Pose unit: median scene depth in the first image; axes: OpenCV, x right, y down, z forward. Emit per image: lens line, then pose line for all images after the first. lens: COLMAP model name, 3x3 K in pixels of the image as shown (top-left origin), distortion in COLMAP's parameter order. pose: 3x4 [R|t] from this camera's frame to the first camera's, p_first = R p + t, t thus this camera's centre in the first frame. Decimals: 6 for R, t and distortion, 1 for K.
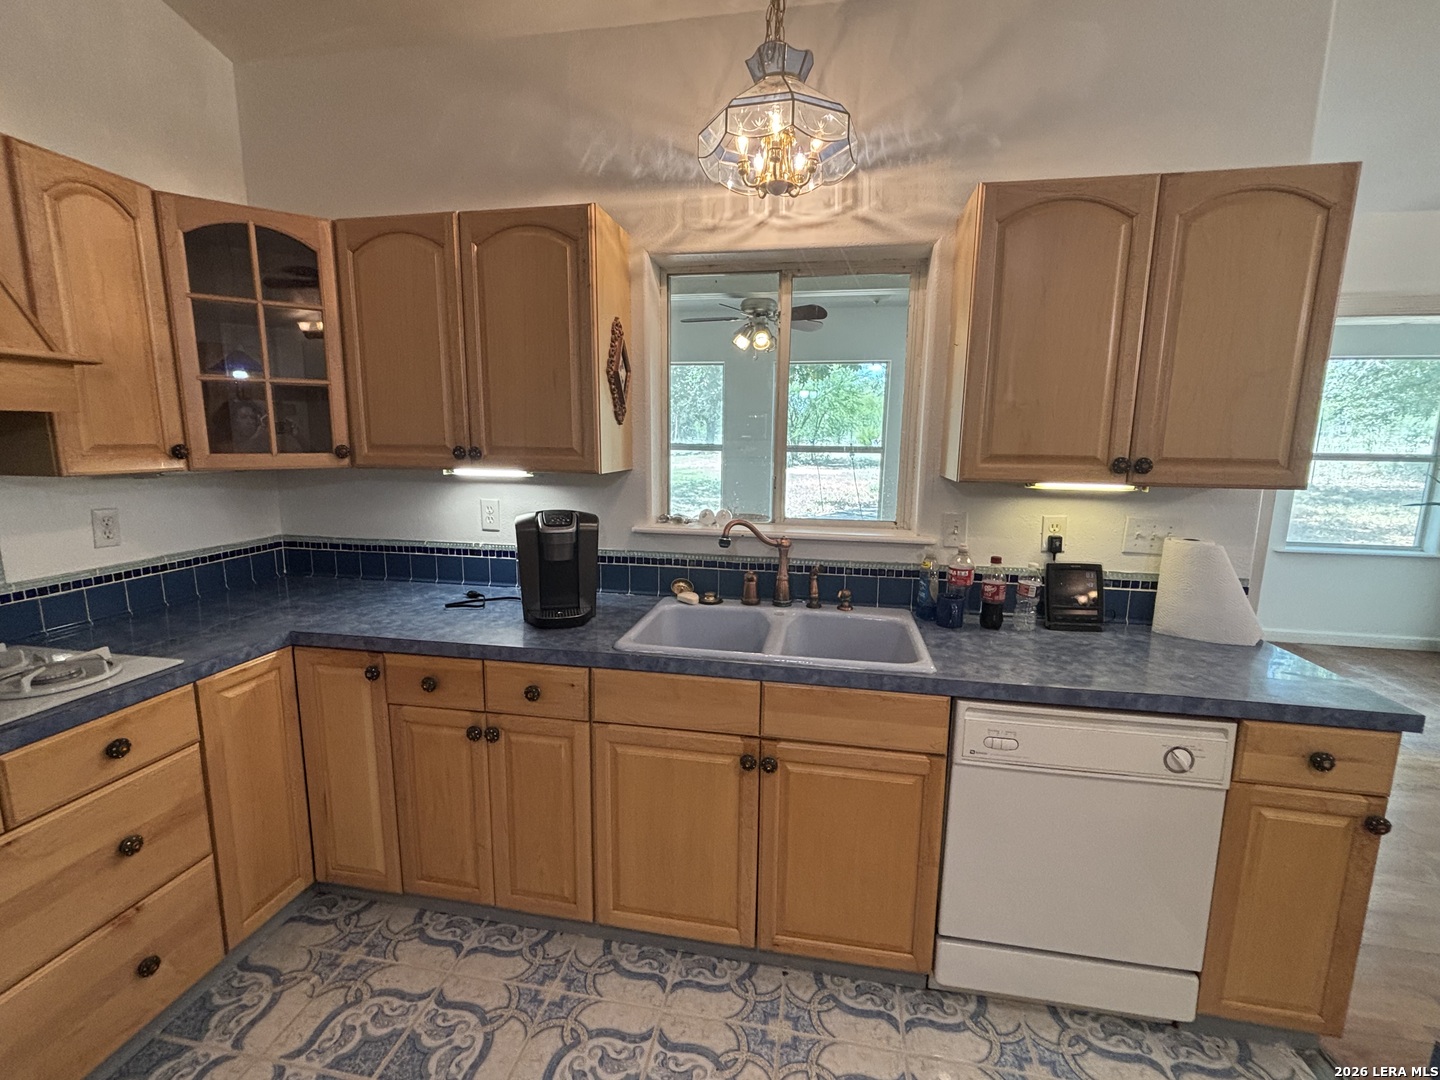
lens RADIAL K [[644.3, 0, 714.5], [0, 644.3, 537.5], [0, 0, 1]] dist [-0.001751, 0.002859]
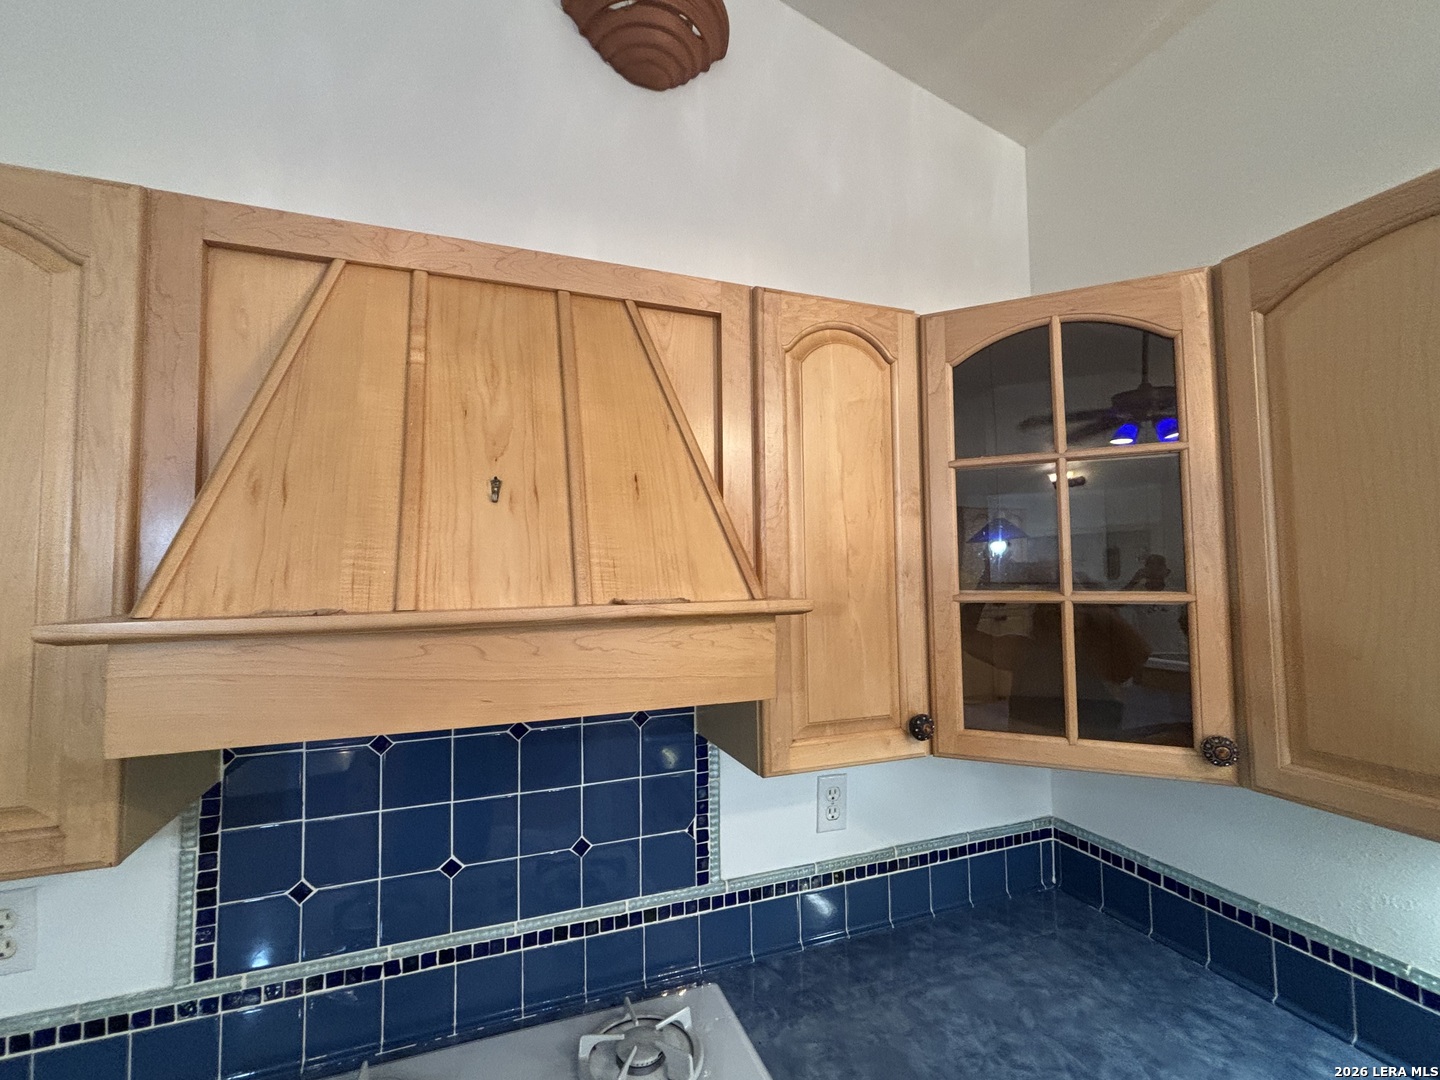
lens RADIAL K [[644.3, 0, 709.9], [0, 644.3, 548.0], [0, 0, 1]] dist [-0.001751, 0.002859]
pose [[0.517152, -0.048010, -0.854546, -0.388257], [-0.116985, 0.985090, -0.126141, -0.180060], [0.847861, 0.165204, 0.503825, 0.475474]]
